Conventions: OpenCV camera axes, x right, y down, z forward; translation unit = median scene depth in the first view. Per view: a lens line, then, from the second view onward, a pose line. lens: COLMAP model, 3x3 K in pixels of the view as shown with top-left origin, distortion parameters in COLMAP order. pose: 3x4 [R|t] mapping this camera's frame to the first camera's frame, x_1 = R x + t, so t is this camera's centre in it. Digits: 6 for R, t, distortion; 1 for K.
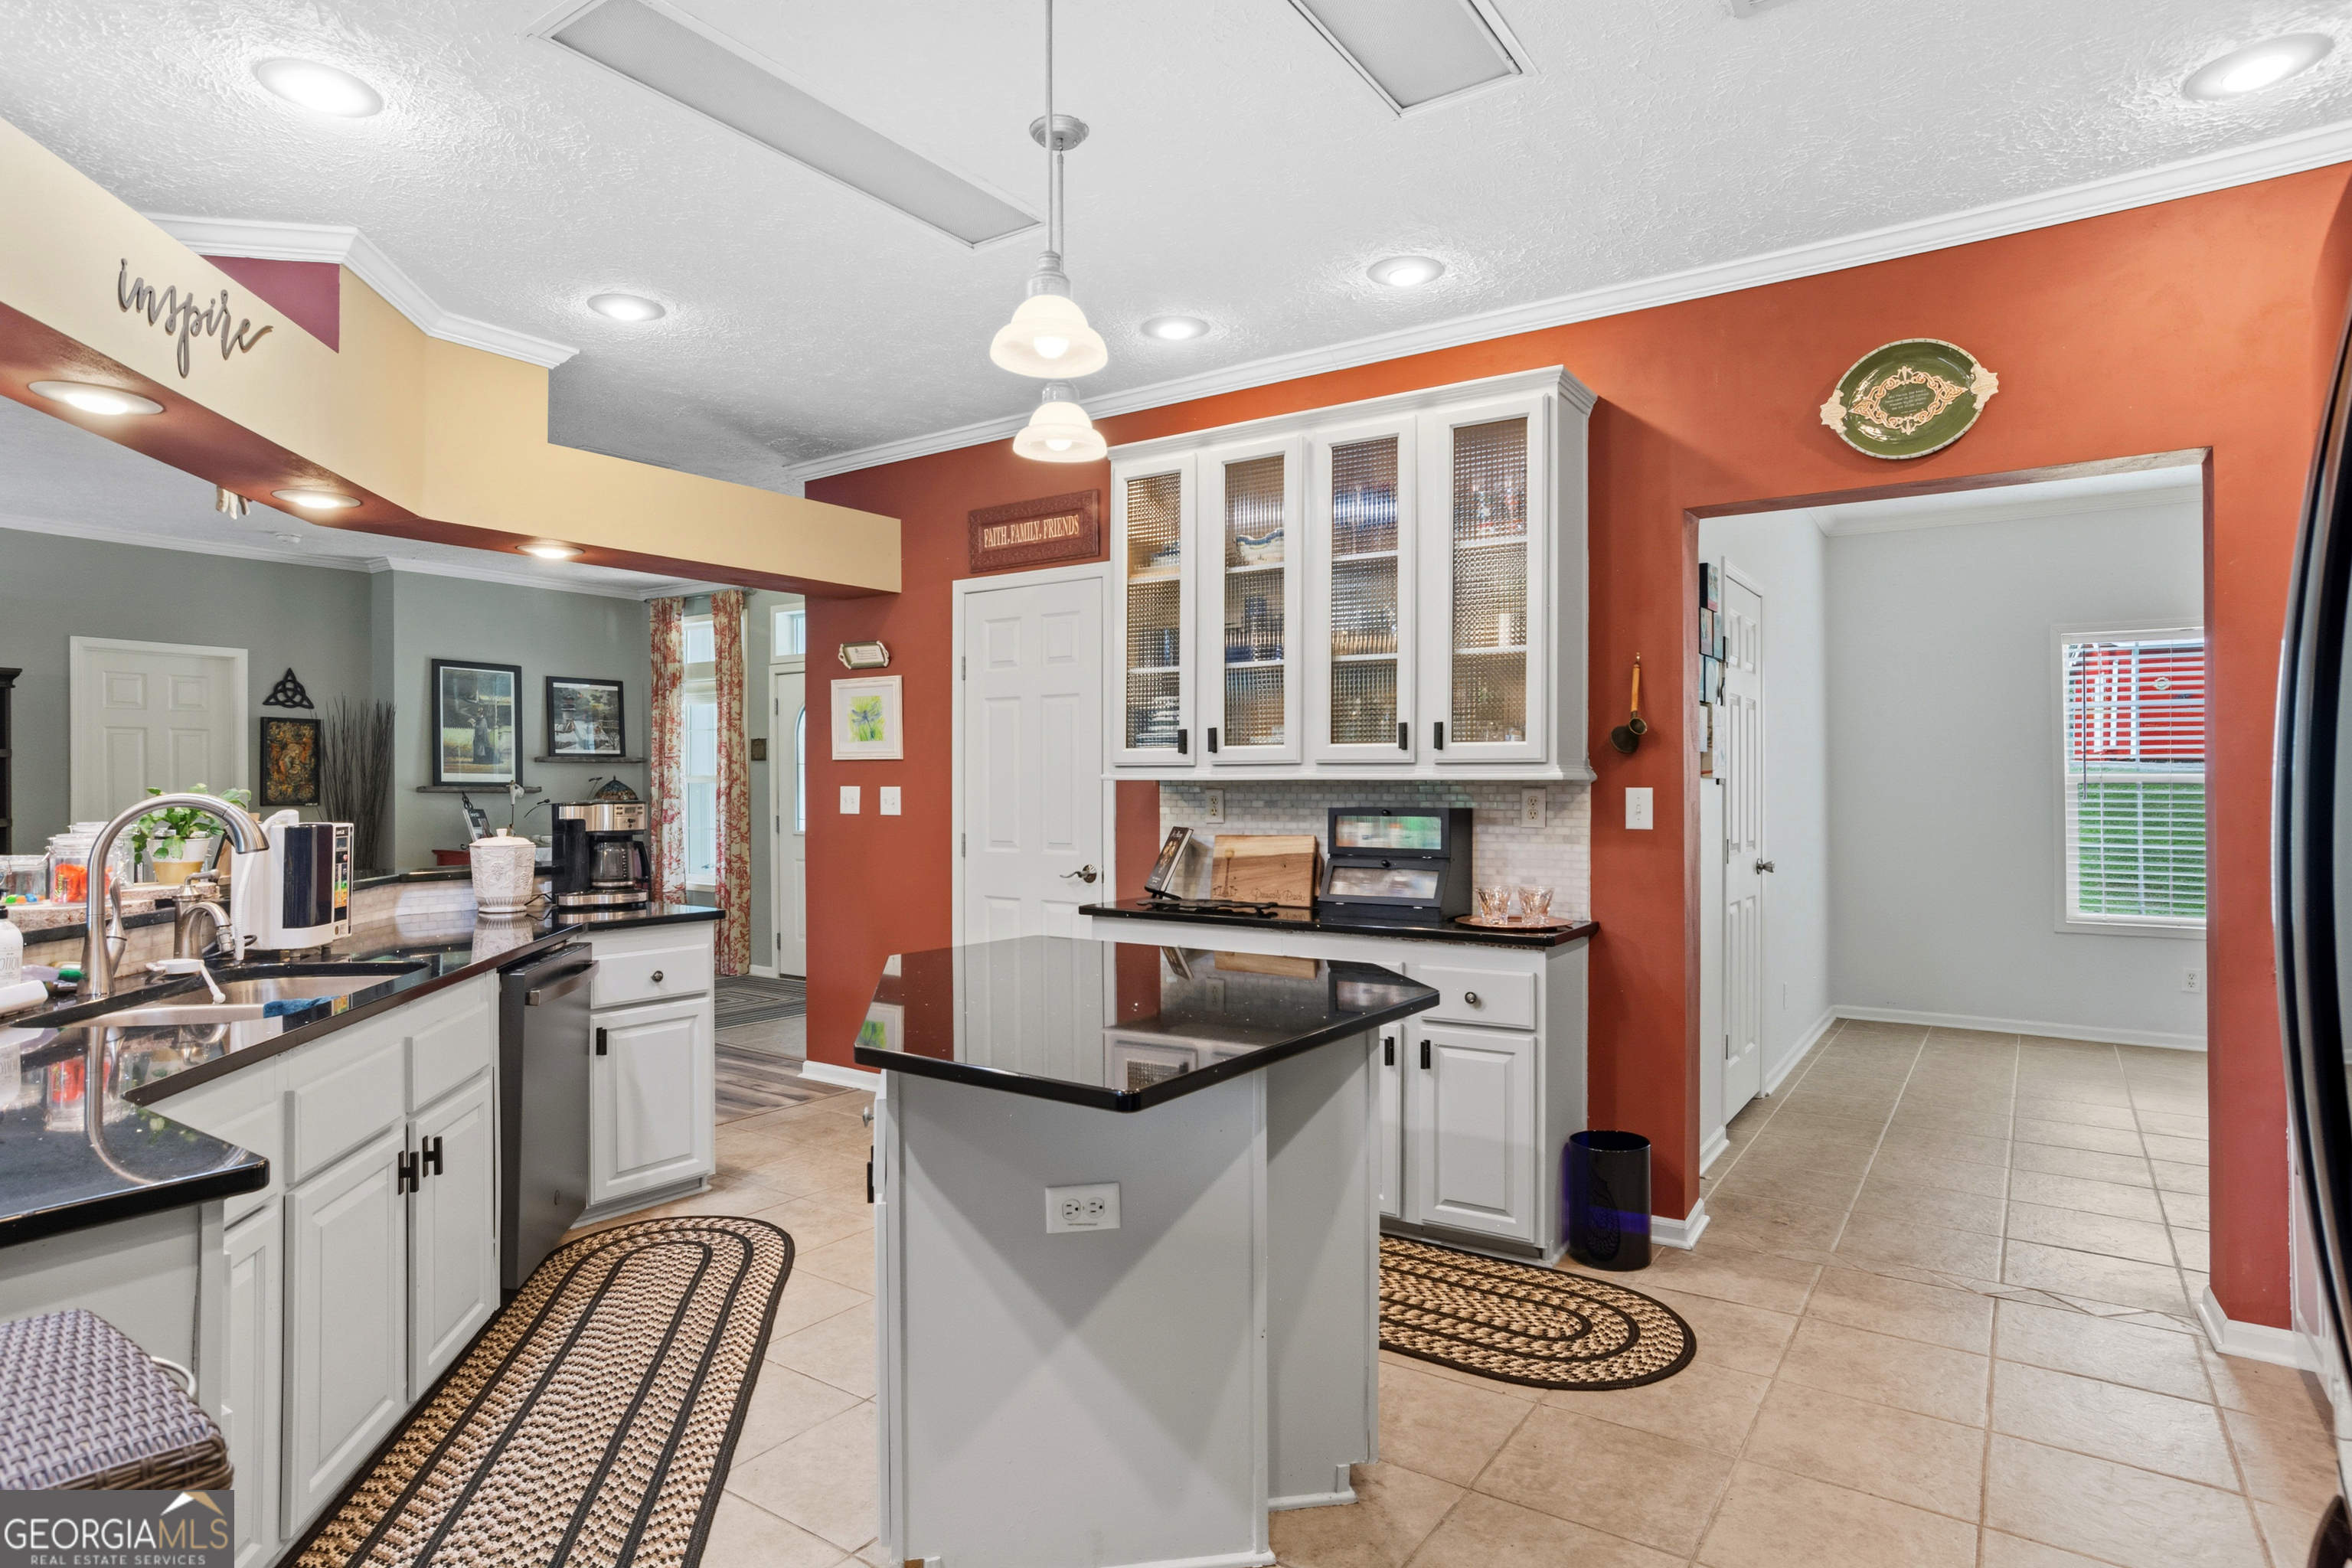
lens RADIAL K [[1275.8, 0, 1159.7], [0, 1275.8, 792.5], [0, 0, 1]] dist [-0.030152, 0.019172]
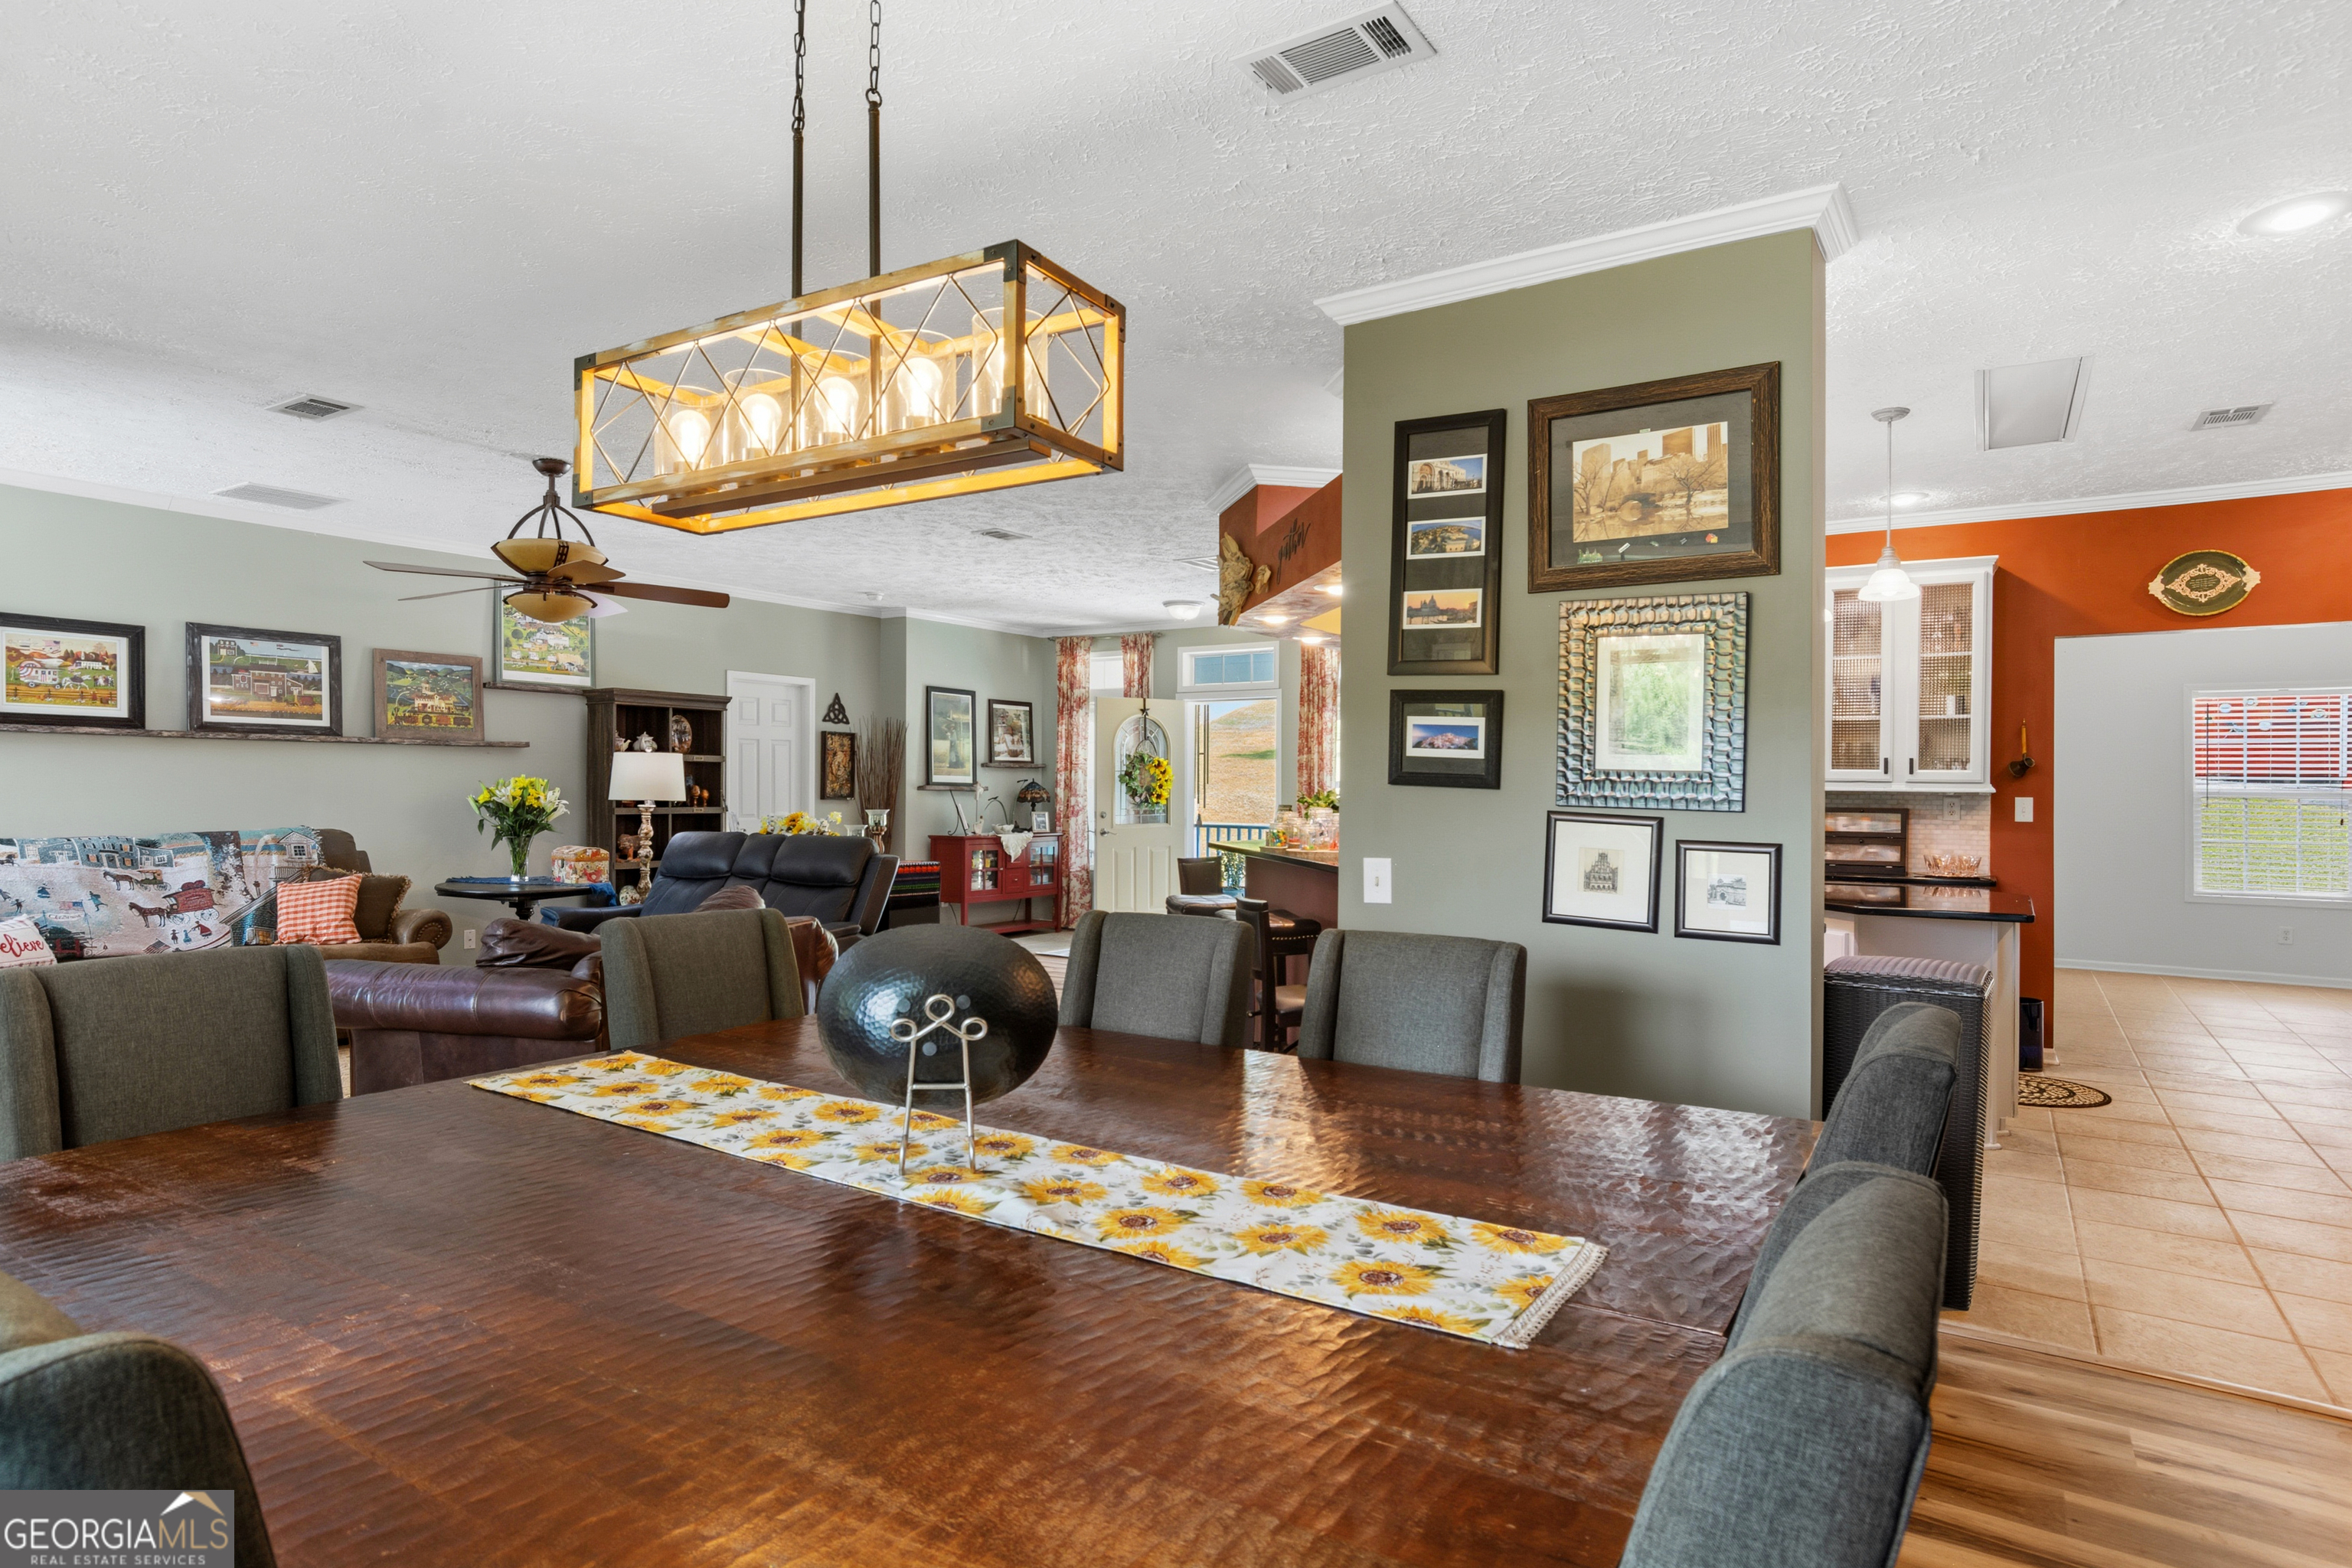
lens RADIAL K [[1275.8, 0, 1179.0], [0, 1275.8, 782.1], [0, 0, 1]] dist [-0.030152, 0.019172]
pose [[0.999782, 0.010386, 0.018127, -0.742776], [-0.010211, 0.999901, -0.009719, 0.003314], [-0.018226, 0.009532, 0.999788, -0.633671]]
